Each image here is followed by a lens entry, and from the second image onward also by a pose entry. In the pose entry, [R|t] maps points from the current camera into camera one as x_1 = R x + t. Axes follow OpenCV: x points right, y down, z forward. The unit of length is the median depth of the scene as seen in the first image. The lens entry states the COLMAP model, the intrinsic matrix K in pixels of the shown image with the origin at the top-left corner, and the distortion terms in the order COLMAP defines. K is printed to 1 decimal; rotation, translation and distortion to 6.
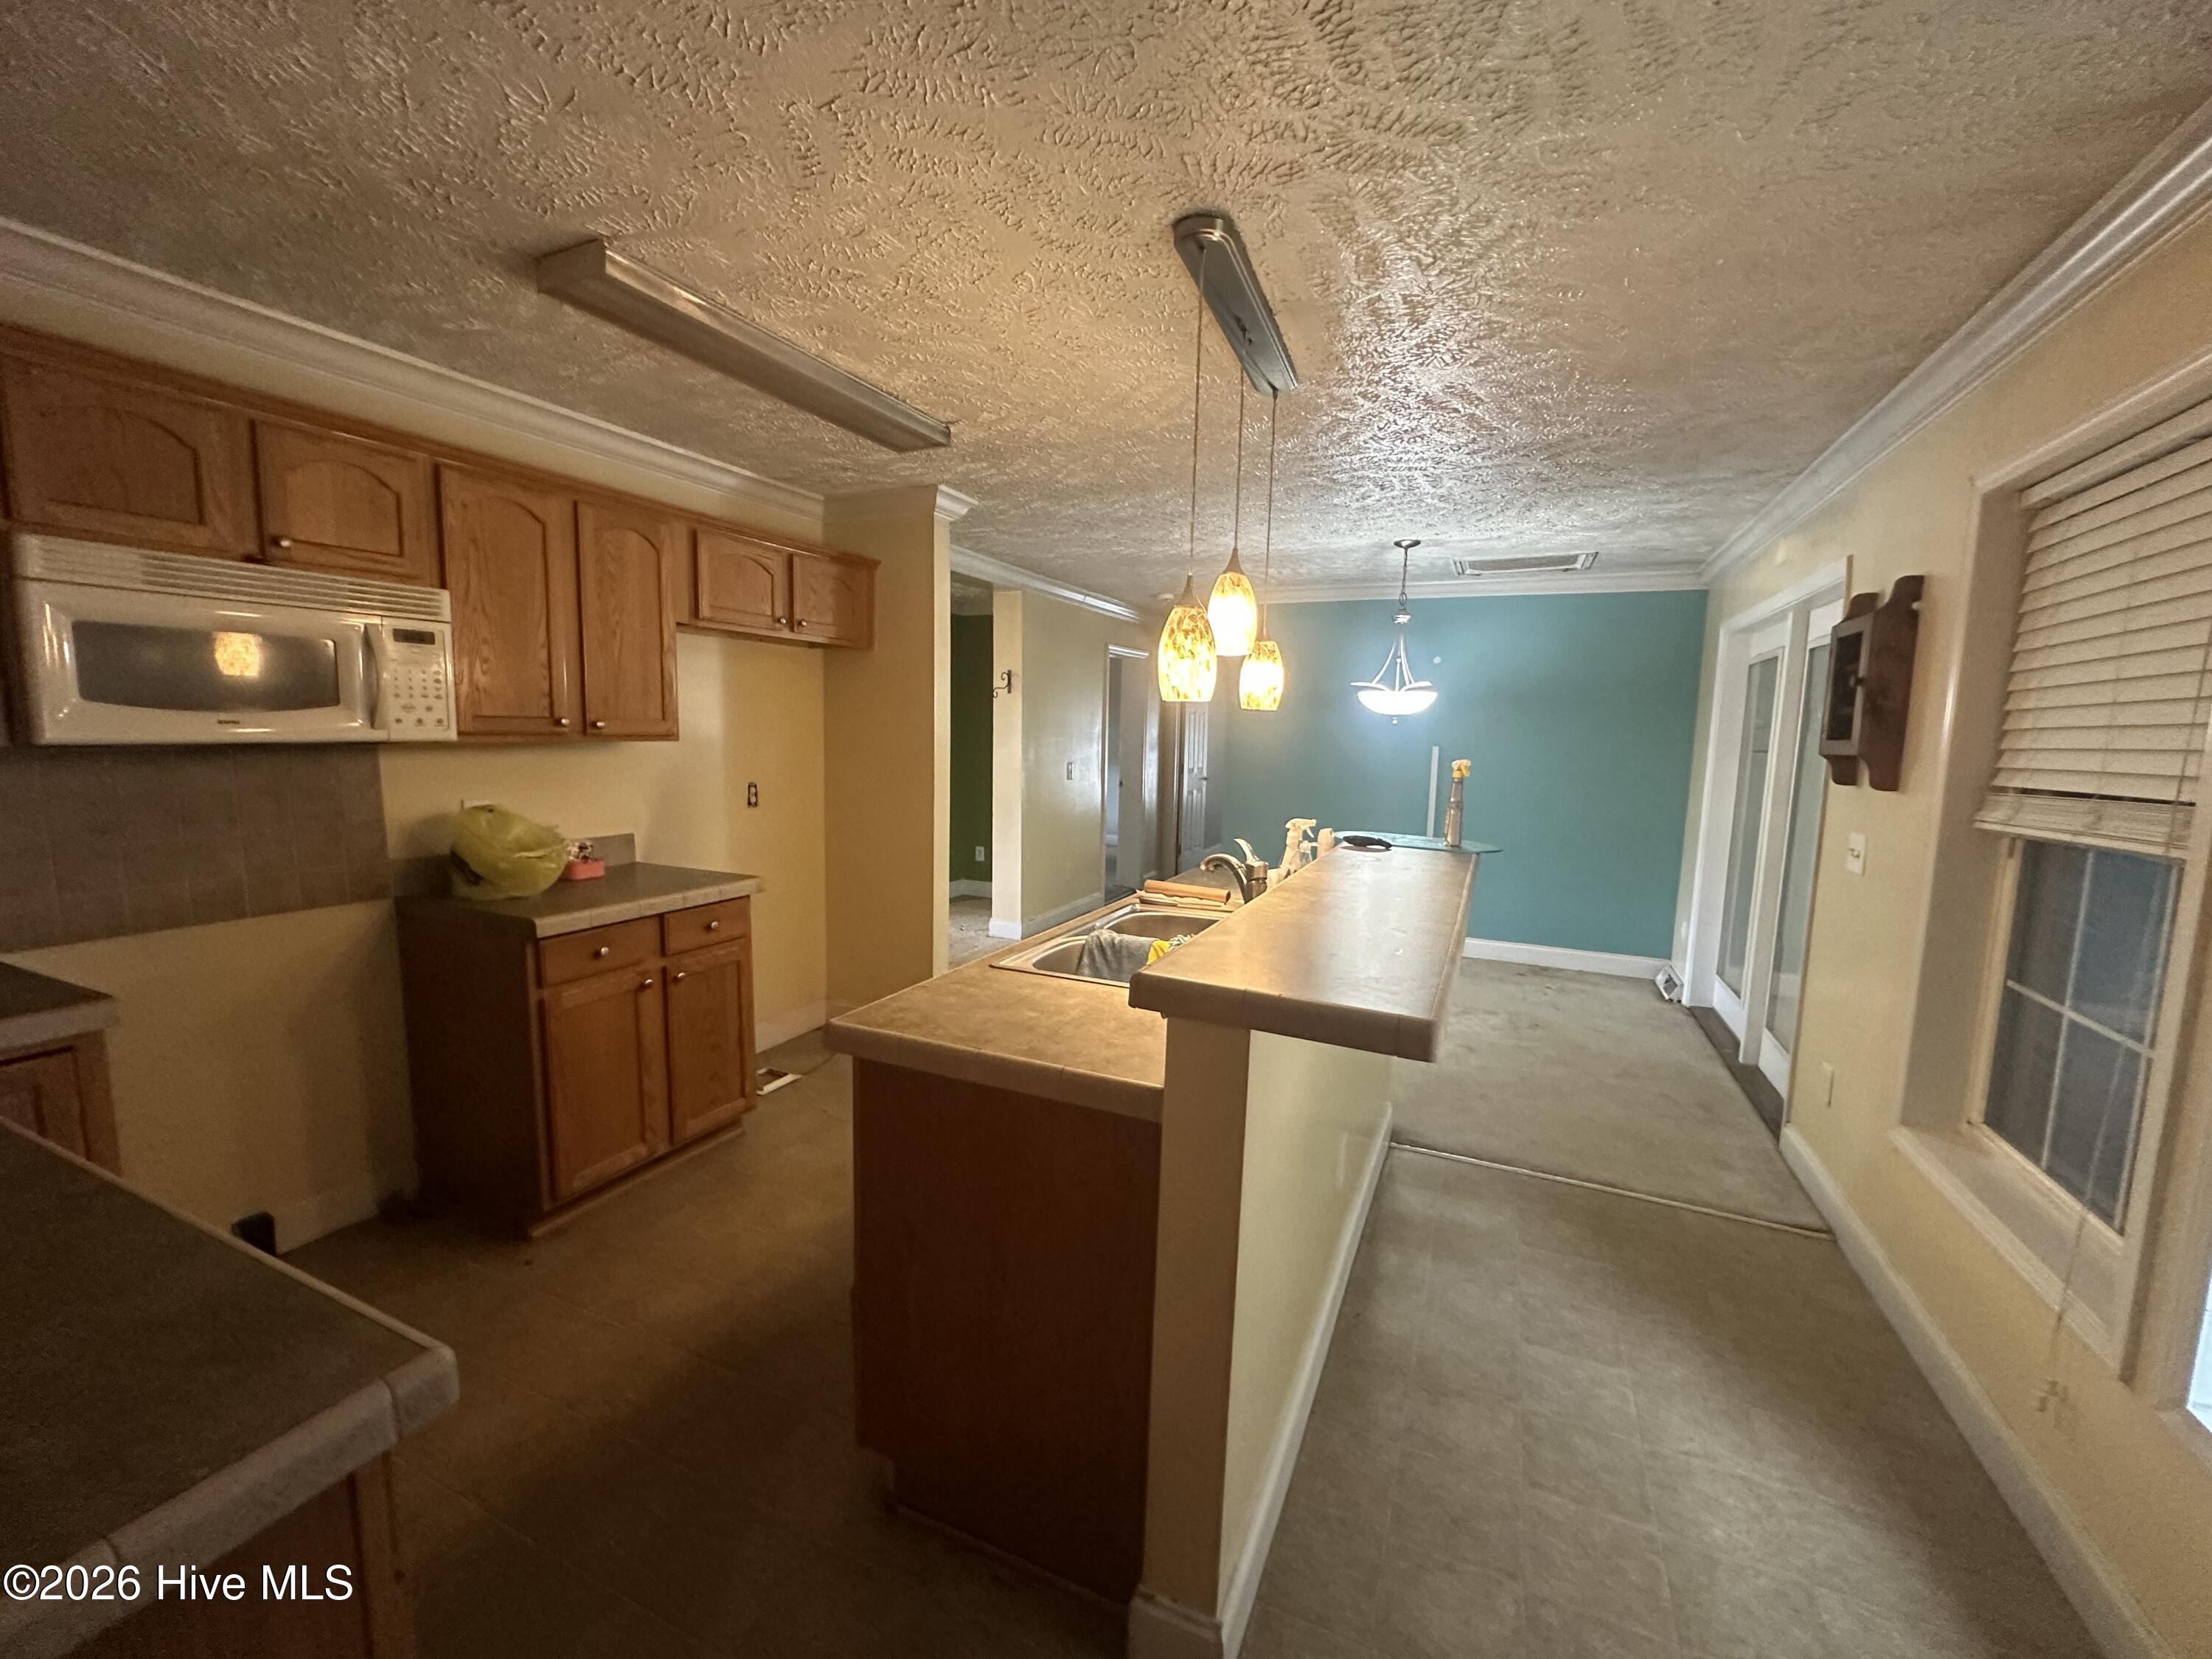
lens RADIAL K [[884.7, 0, 1101.3], [0, 884.7, 828.1], [0, 0, 1]] dist [-0.000941, -0.000238]
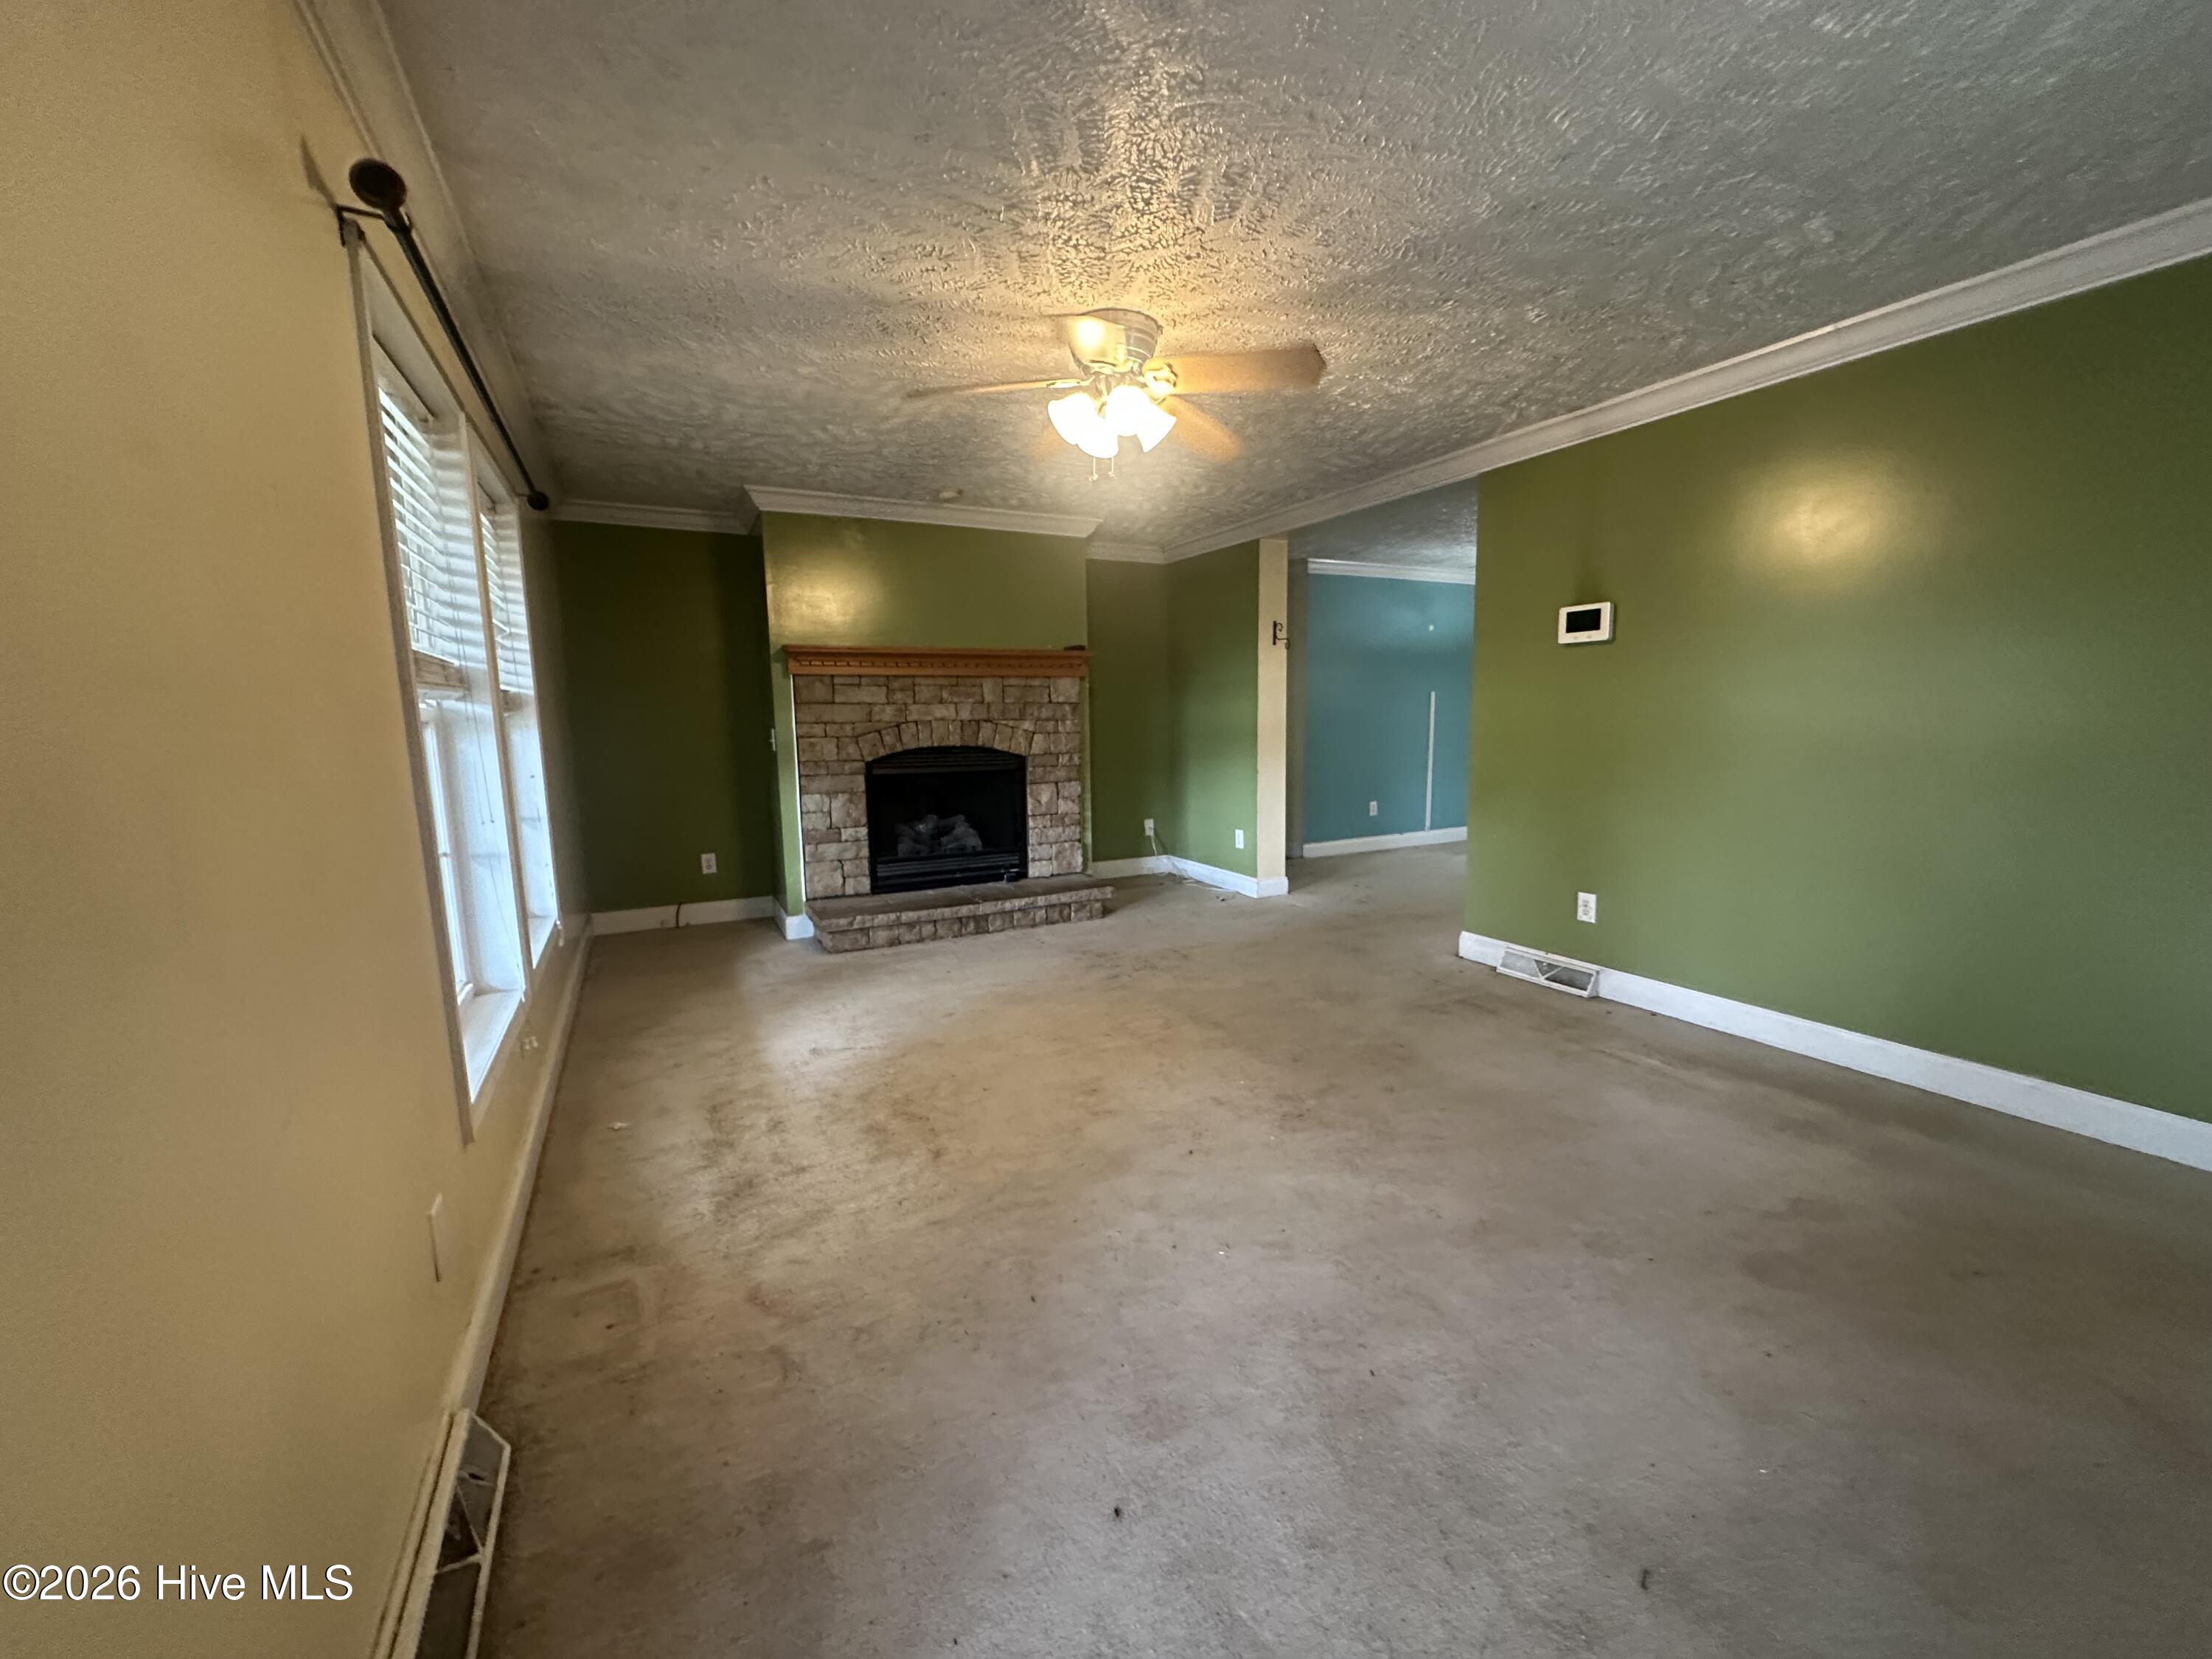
lens RADIAL K [[884.7, 0, 1104.0], [0, 884.7, 842.9], [0, 0, 1]] dist [-0.000941, -0.000238]
pose [[0.613339, -0.147236, 0.775975, -2.175213], [0.118811, 0.988491, 0.093649, -0.108263], [-0.780832, 0.034756, 0.623773, 1.172479]]
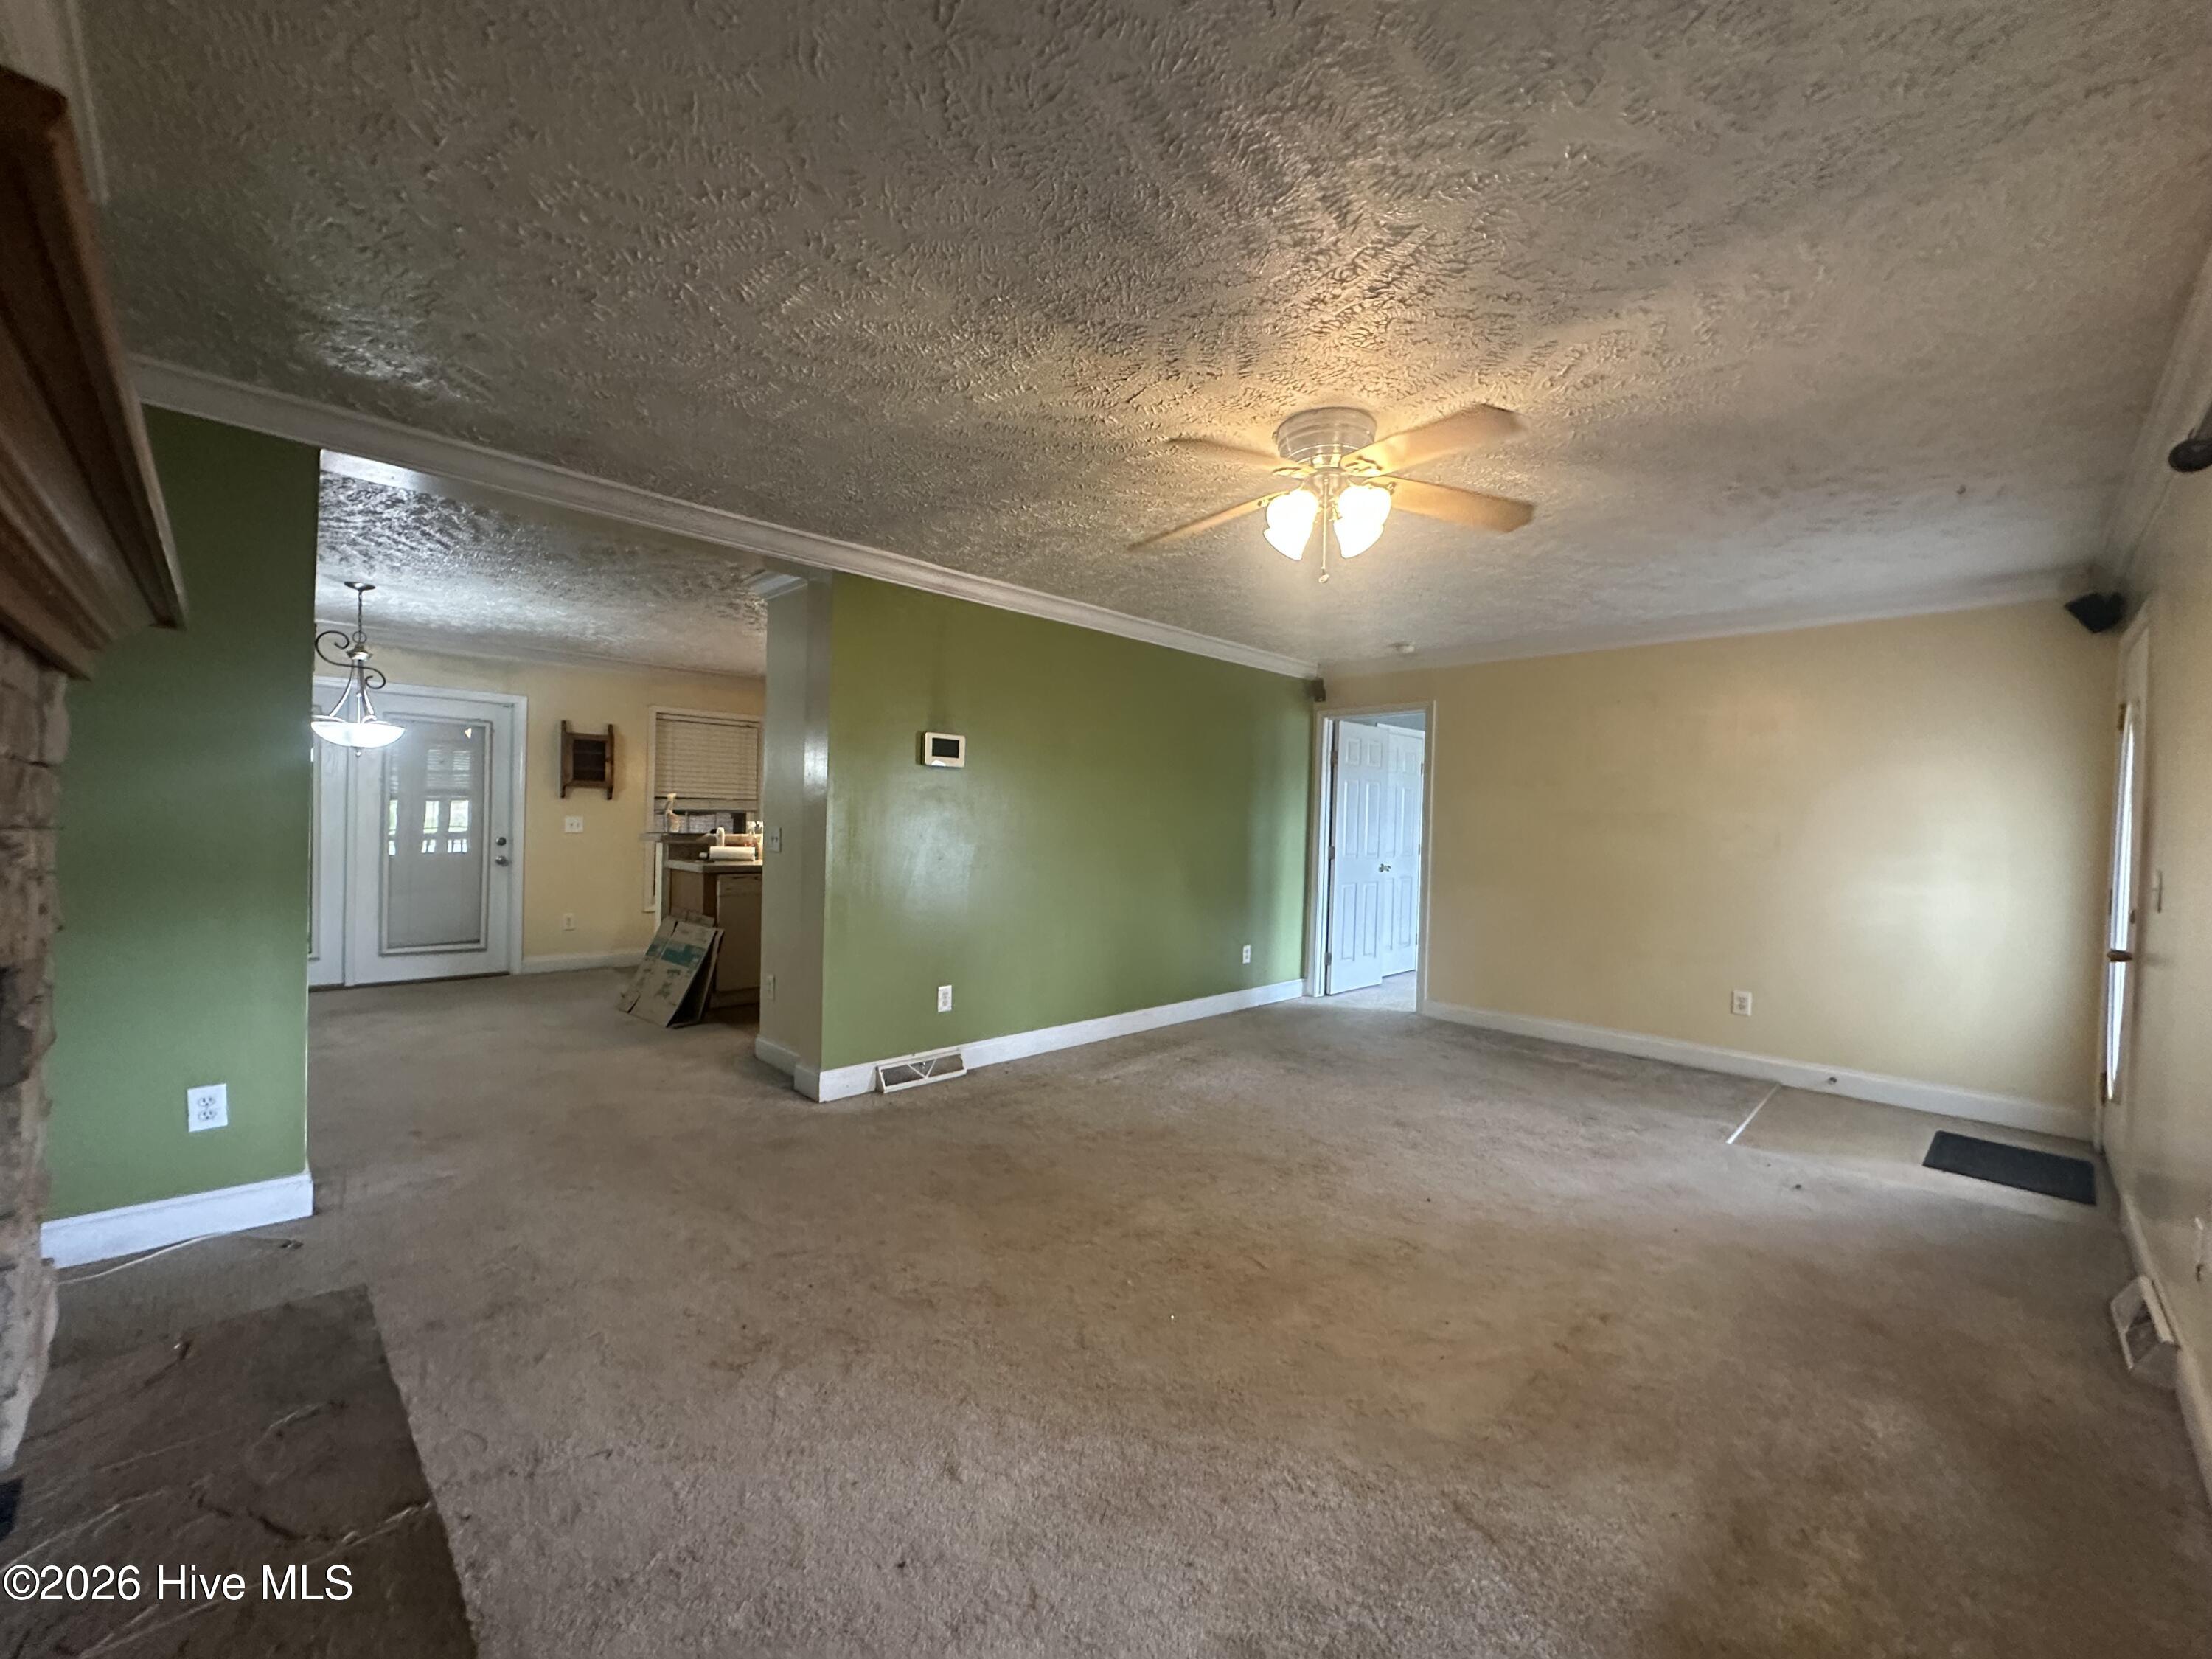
lens RADIAL K [[884.7, 0, 1109.0], [0, 884.7, 841.7], [0, 0, 1]] dist [-0.000941, -0.000238]
pose [[-0.937703, -0.052050, 0.343516, -1.432399], [-0.005857, 0.990942, 0.134161, -0.276477], [-0.347388, 0.123791, -0.929515, 2.788397]]
